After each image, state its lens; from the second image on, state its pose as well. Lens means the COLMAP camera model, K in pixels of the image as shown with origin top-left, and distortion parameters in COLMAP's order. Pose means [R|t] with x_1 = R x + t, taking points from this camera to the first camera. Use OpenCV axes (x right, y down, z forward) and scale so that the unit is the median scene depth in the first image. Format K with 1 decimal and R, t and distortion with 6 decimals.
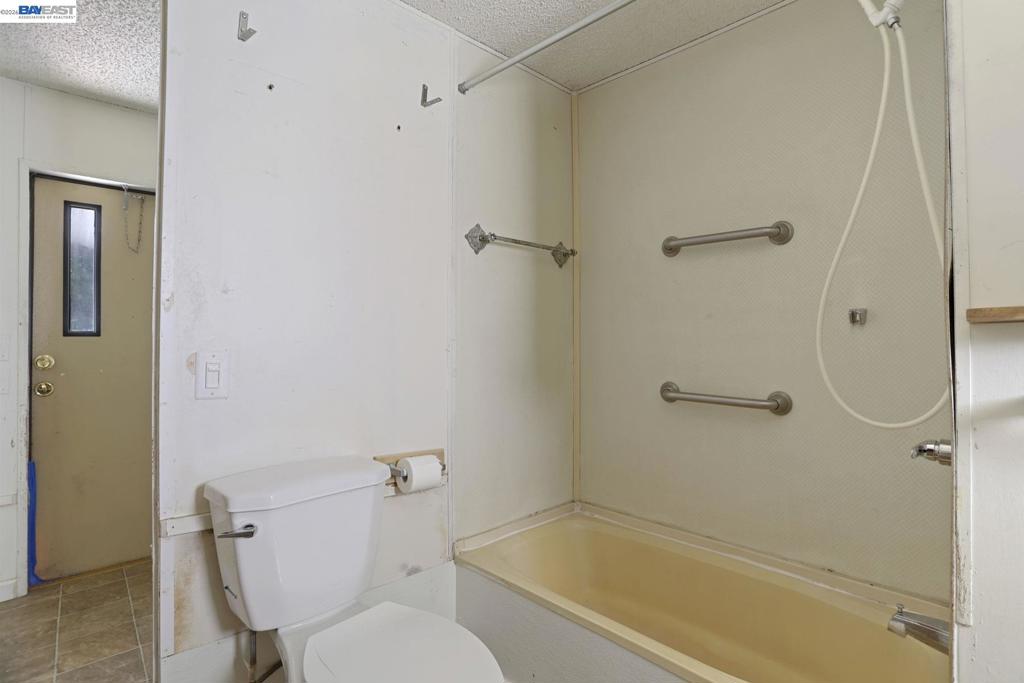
lens RADIAL K [[503.0, 0, 516.0], [0, 503.0, 324.3], [0, 0, 1]] dist [-0.069893, 0.028863]
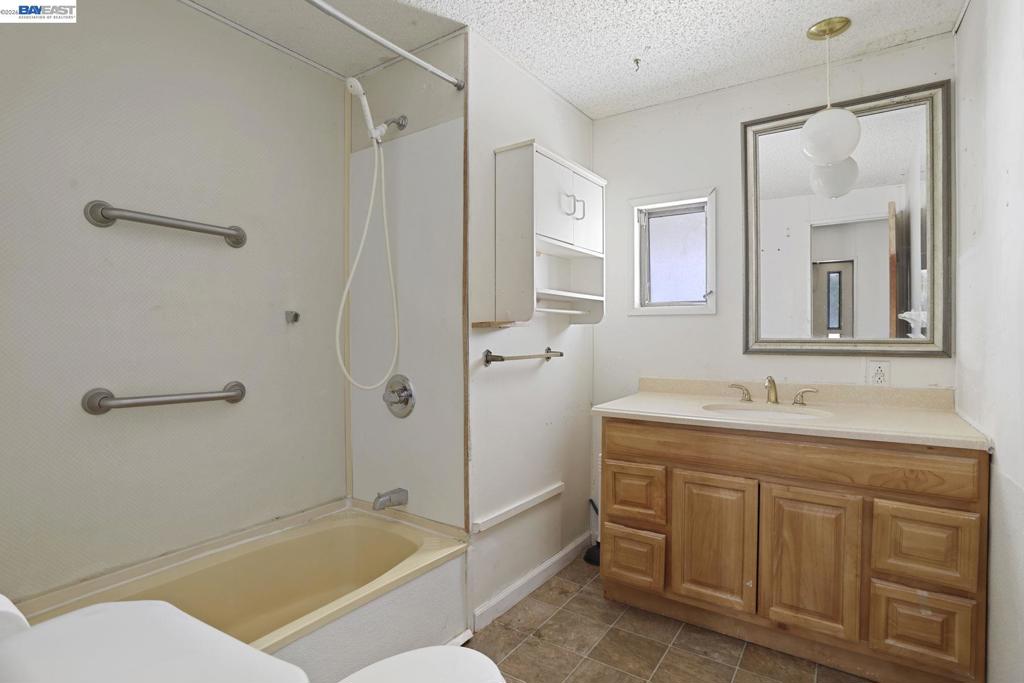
lens RADIAL K [[503.0, 0, 516.0], [0, 503.0, 324.3], [0, 0, 1]] dist [-0.069893, 0.028863]
pose [[-0.232558, 0.024346, 0.972278, -0.669913], [-0.031709, 0.998965, -0.032599, 0.024758], [-0.972065, -0.038411, -0.231546, 0.641881]]
